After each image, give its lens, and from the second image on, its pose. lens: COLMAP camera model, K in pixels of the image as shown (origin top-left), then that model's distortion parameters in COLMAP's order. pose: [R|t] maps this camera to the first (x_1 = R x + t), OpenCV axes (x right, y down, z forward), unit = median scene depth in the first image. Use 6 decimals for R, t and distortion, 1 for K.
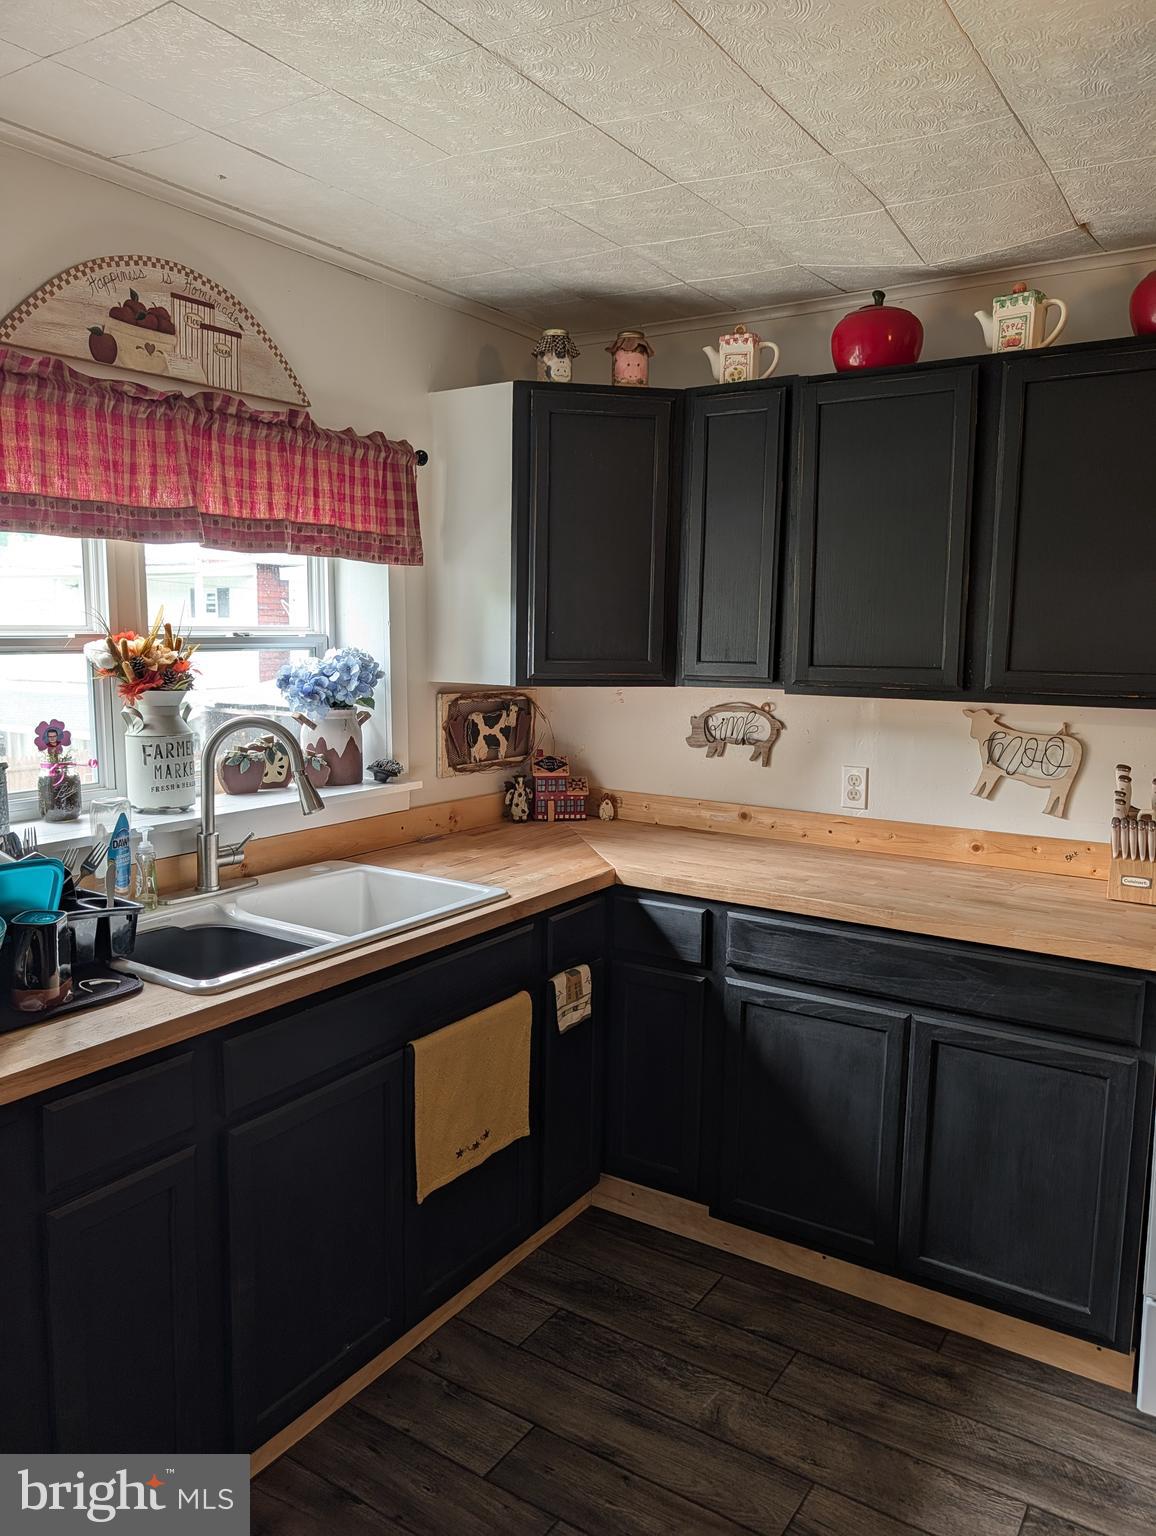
lens RADIAL K [[1146.0, 0, 702.1], [0, 1146.0, 776.0], [0, 0, 1]] dist [0.047586, -0.115730]
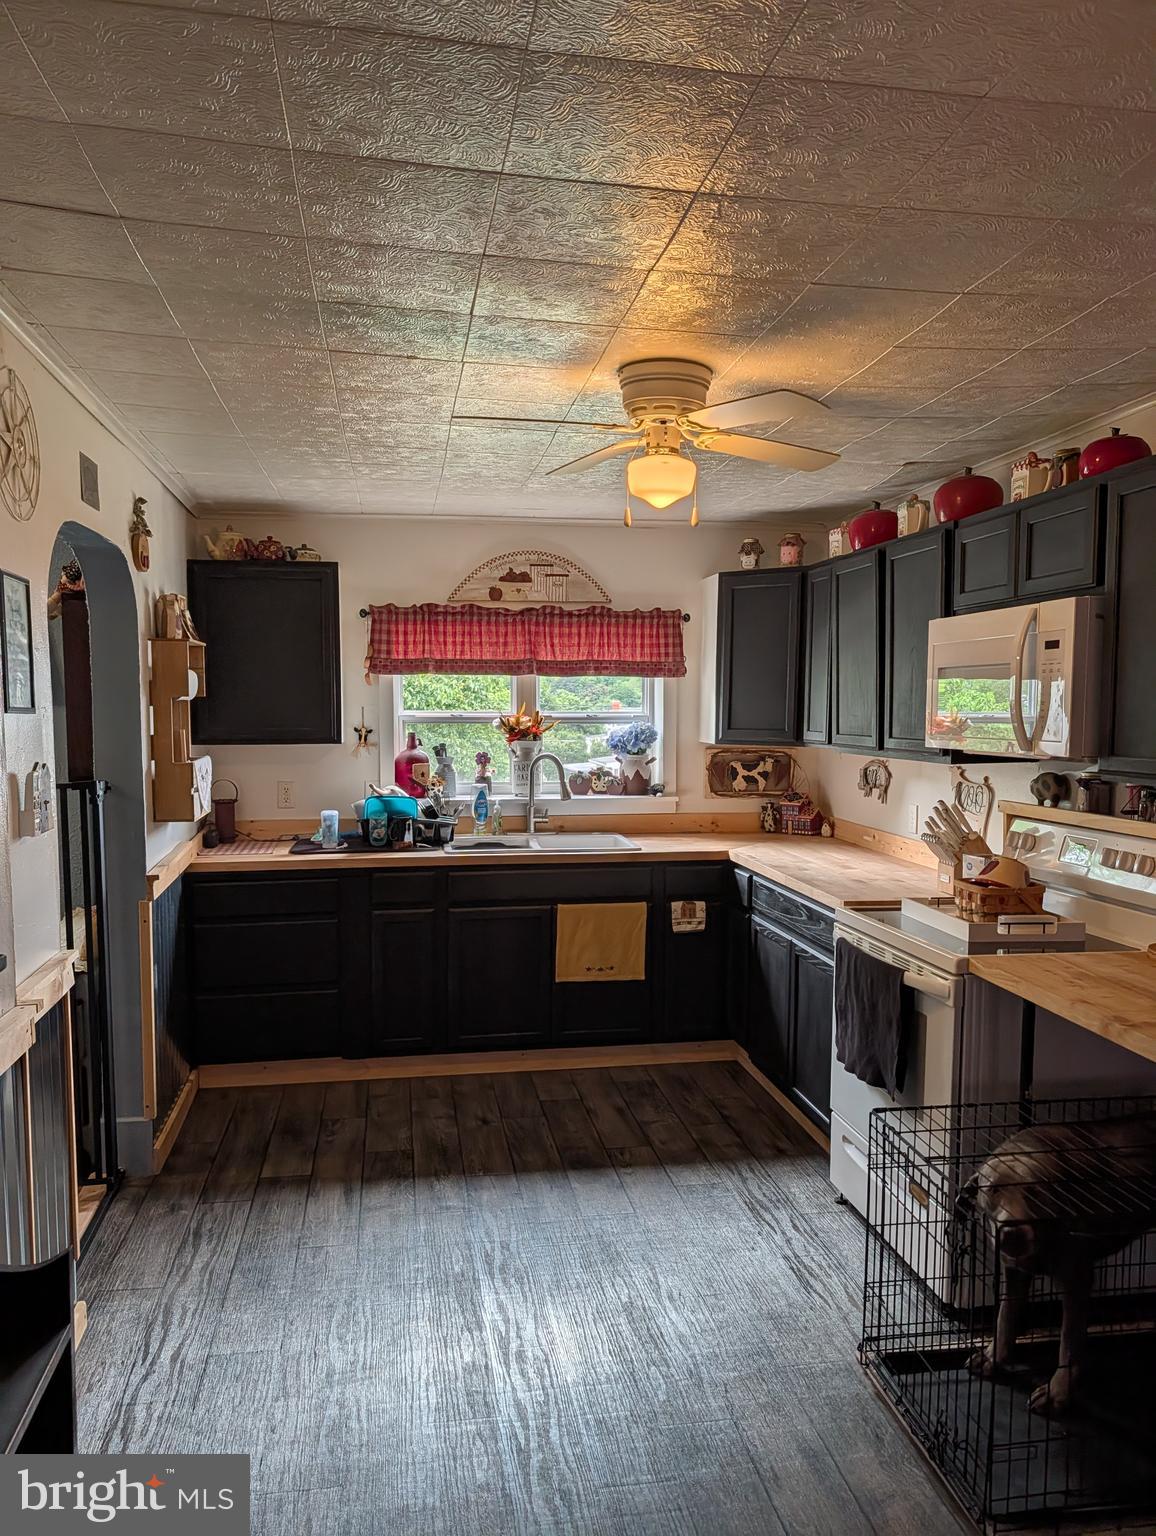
lens RADIAL K [[1115.2, 0, 574.6], [0, 1115.2, 772.4], [0, 0, 1]] dist [0.025019, -0.003208]
pose [[0.680040, 0.038777, -0.732149, 1.063829], [-0.088216, 0.995673, -0.029204, 0.036565], [0.727849, 0.084447, 0.680518, -0.343197]]
